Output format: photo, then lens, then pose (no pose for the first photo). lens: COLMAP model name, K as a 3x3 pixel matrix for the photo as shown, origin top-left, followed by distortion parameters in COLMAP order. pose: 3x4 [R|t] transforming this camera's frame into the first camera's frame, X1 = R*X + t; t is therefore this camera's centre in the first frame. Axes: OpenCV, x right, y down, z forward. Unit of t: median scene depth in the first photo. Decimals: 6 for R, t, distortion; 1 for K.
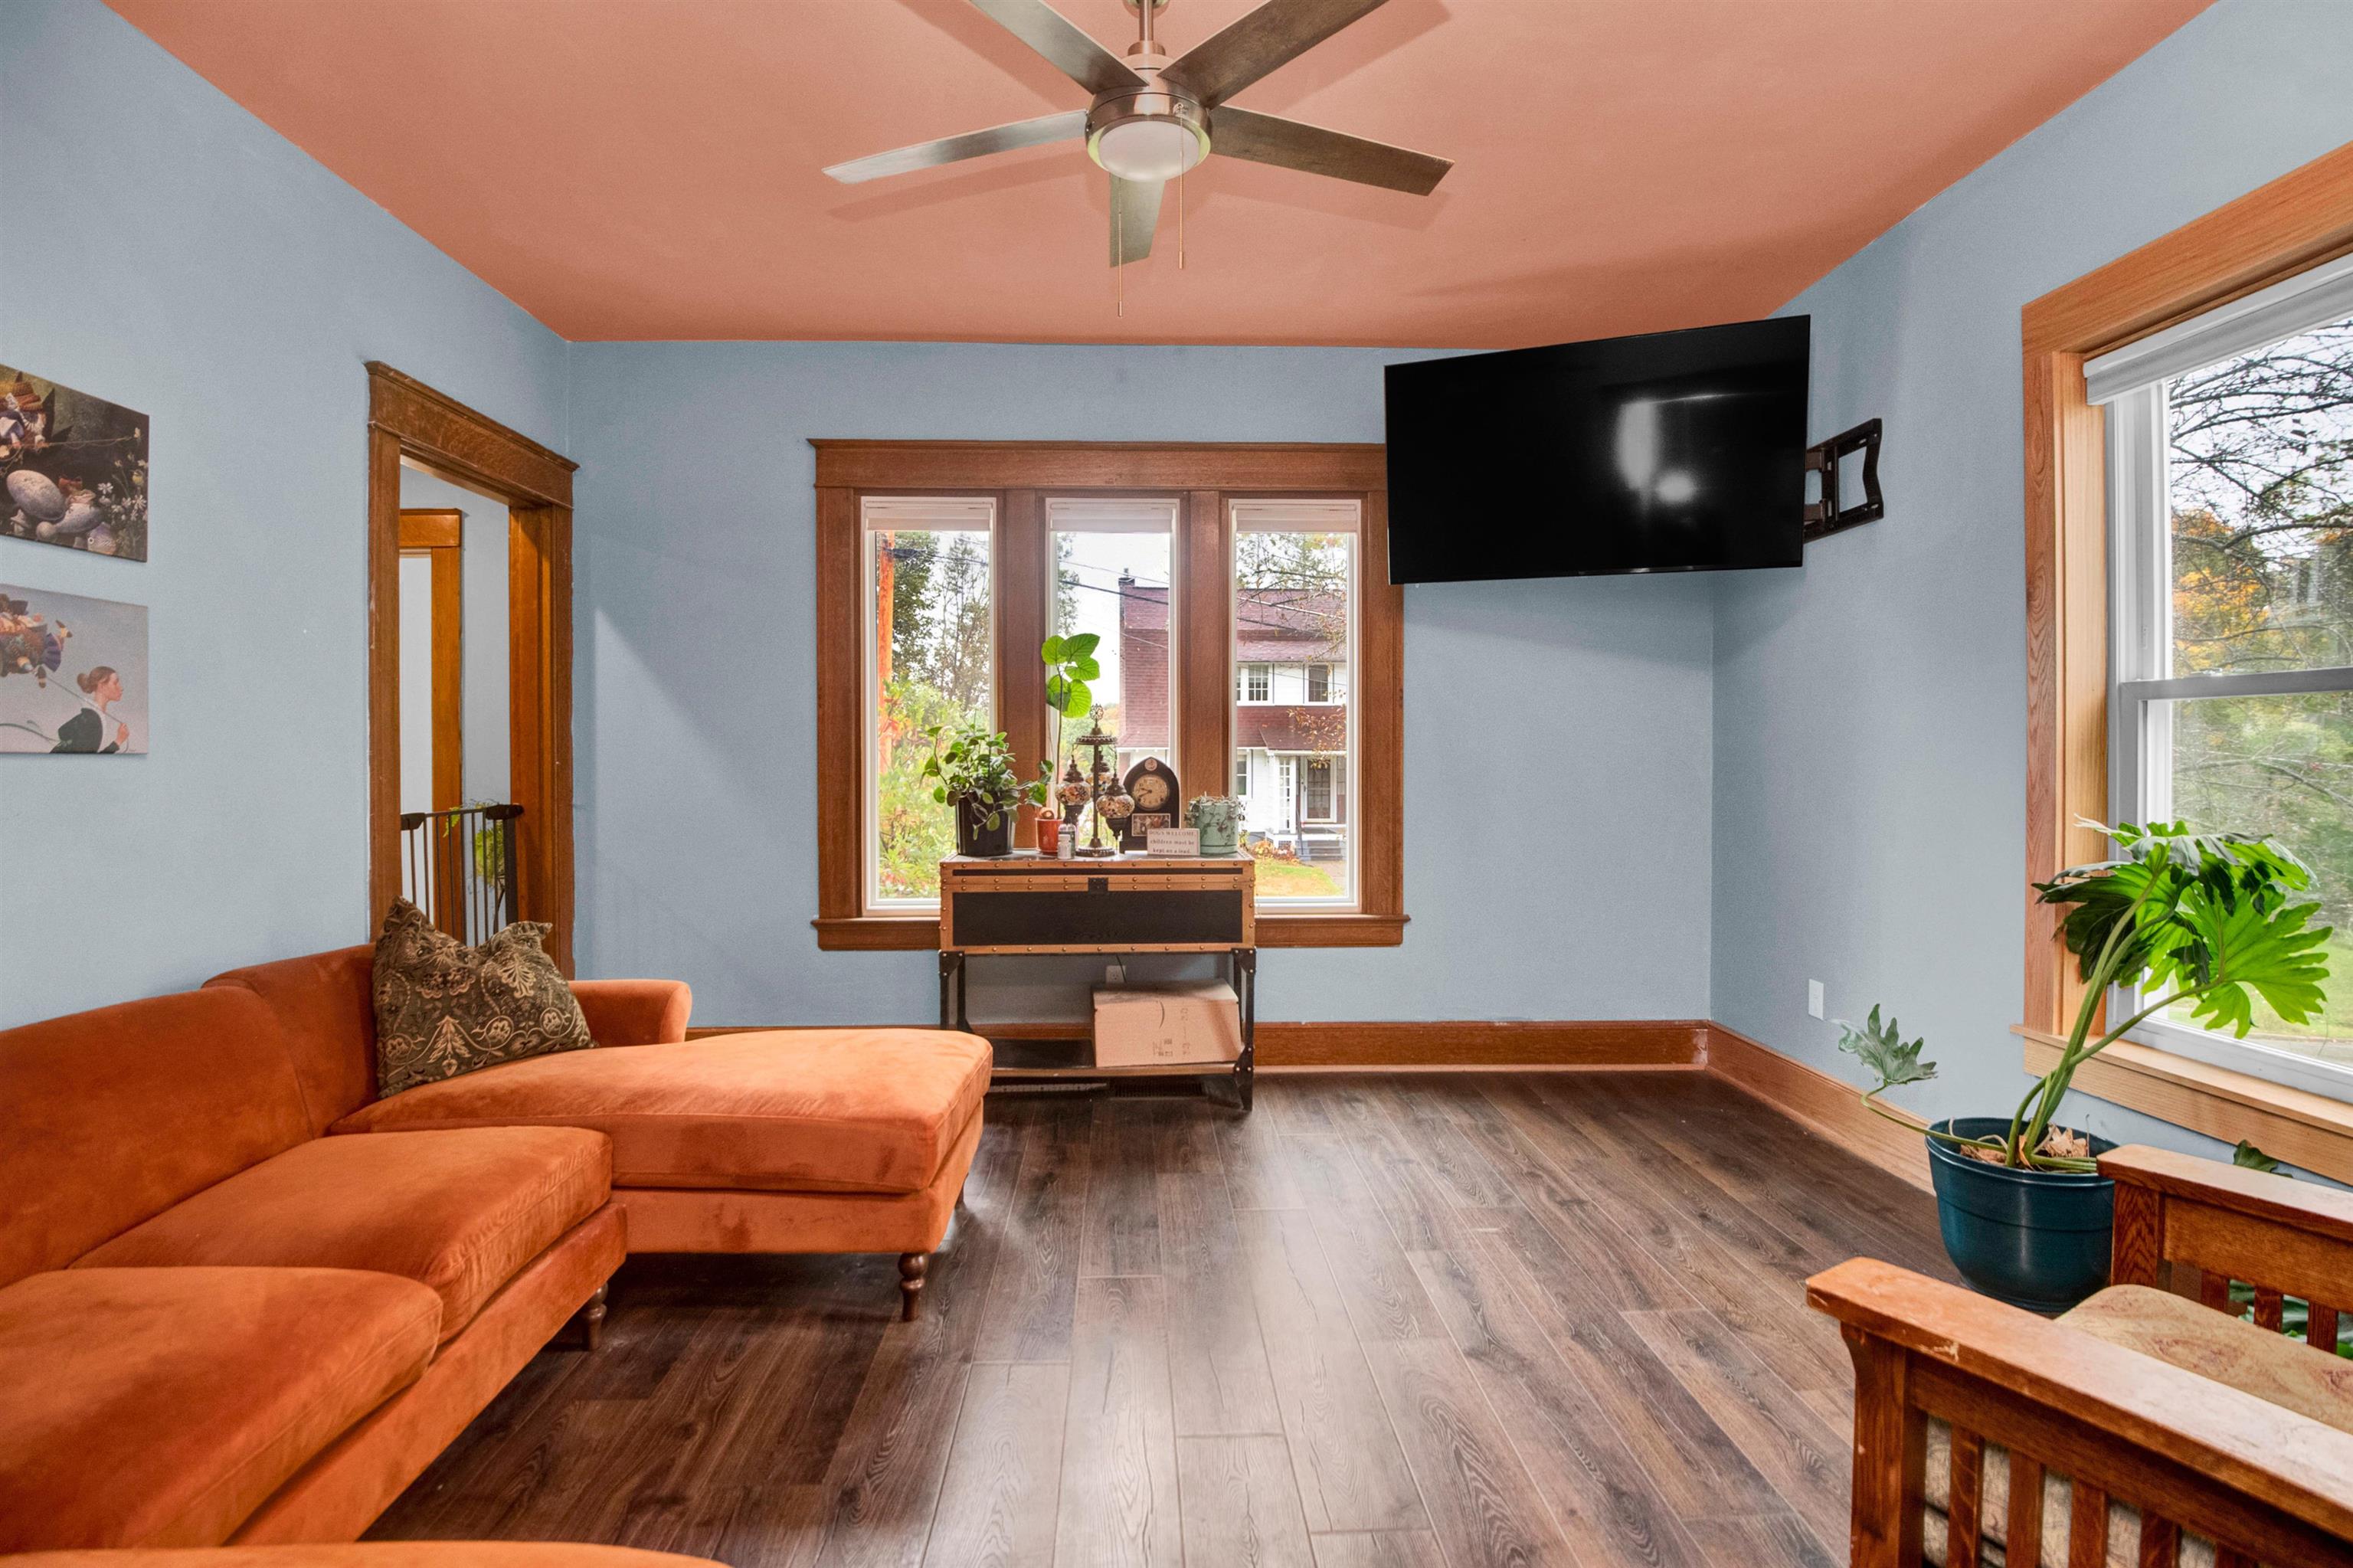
lens RADIAL K [[1098.5, 0, 1187.0], [0, 1098.5, 740.7], [0, 0, 1]] dist [0.029159, -0.012942]
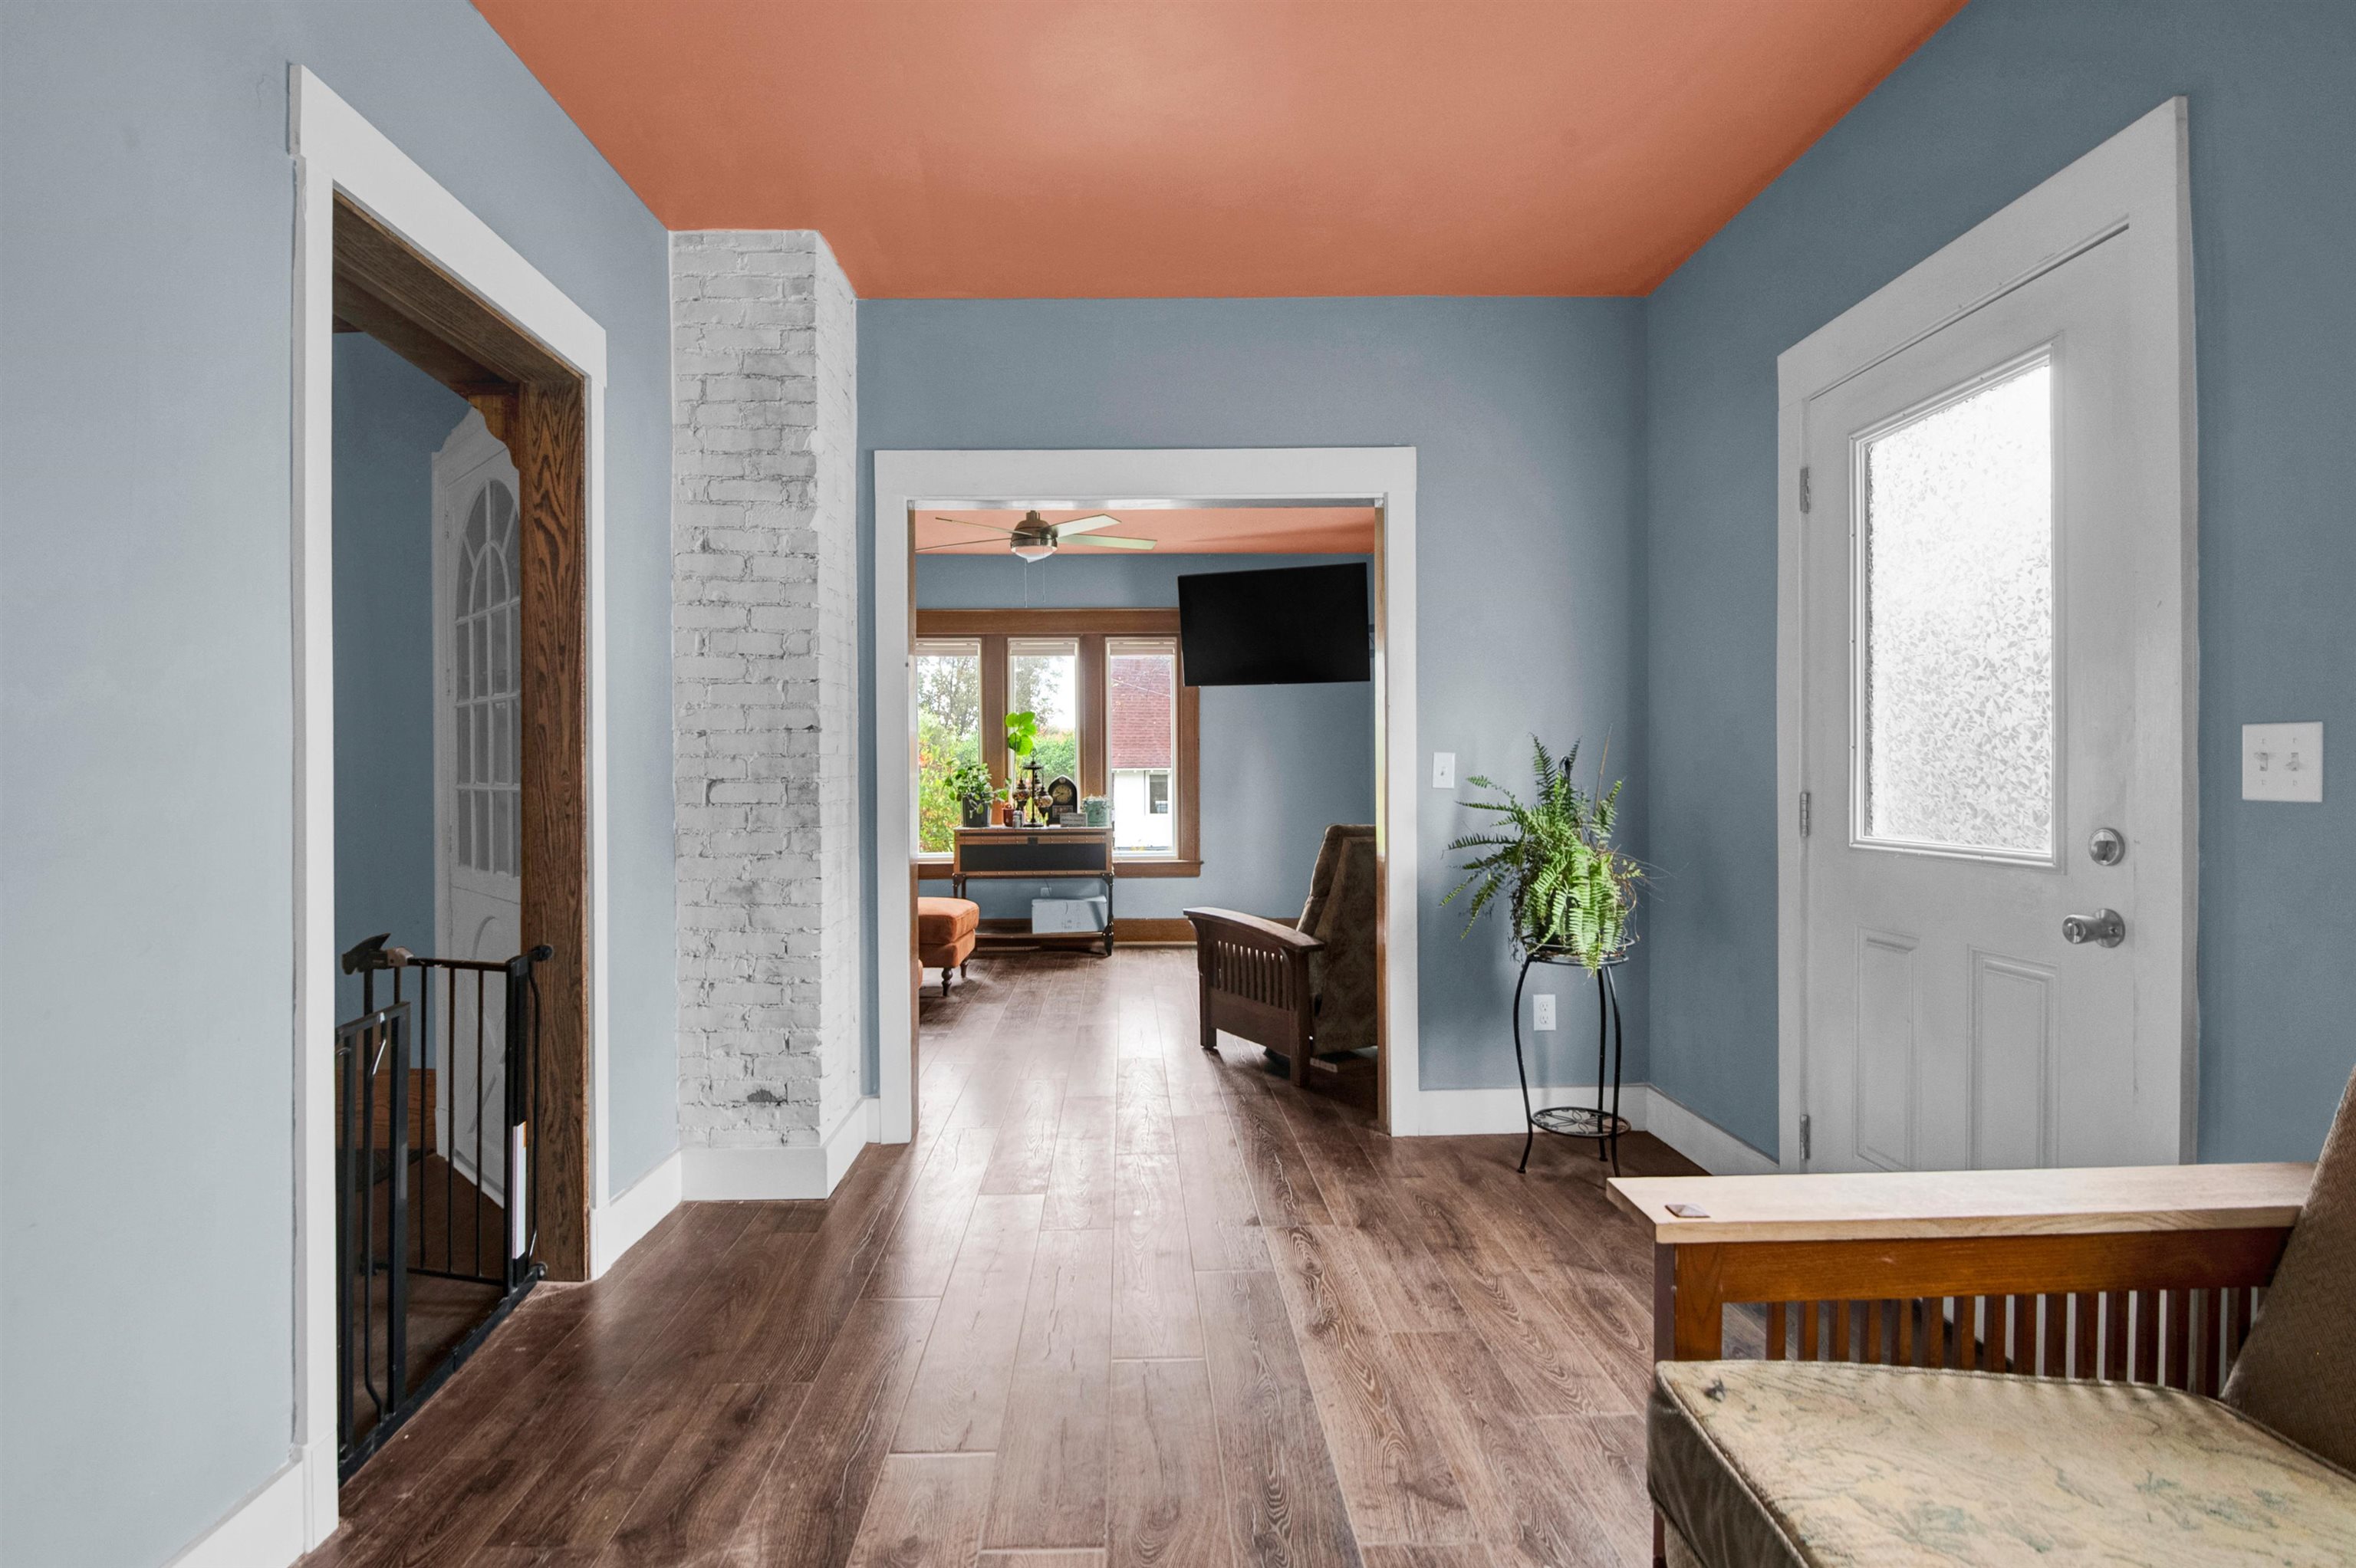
lens RADIAL K [[1099.7, 0, 1157.4], [0, 1099.7, 769.7], [0, 0, 1]] dist [0.029159, -0.012942]
pose [[0.999765, -0.001532, -0.021636, 0.174761], [0.001697, 0.999970, 0.007623, -0.010474], [0.021624, -0.007658, 0.999737, -0.912404]]
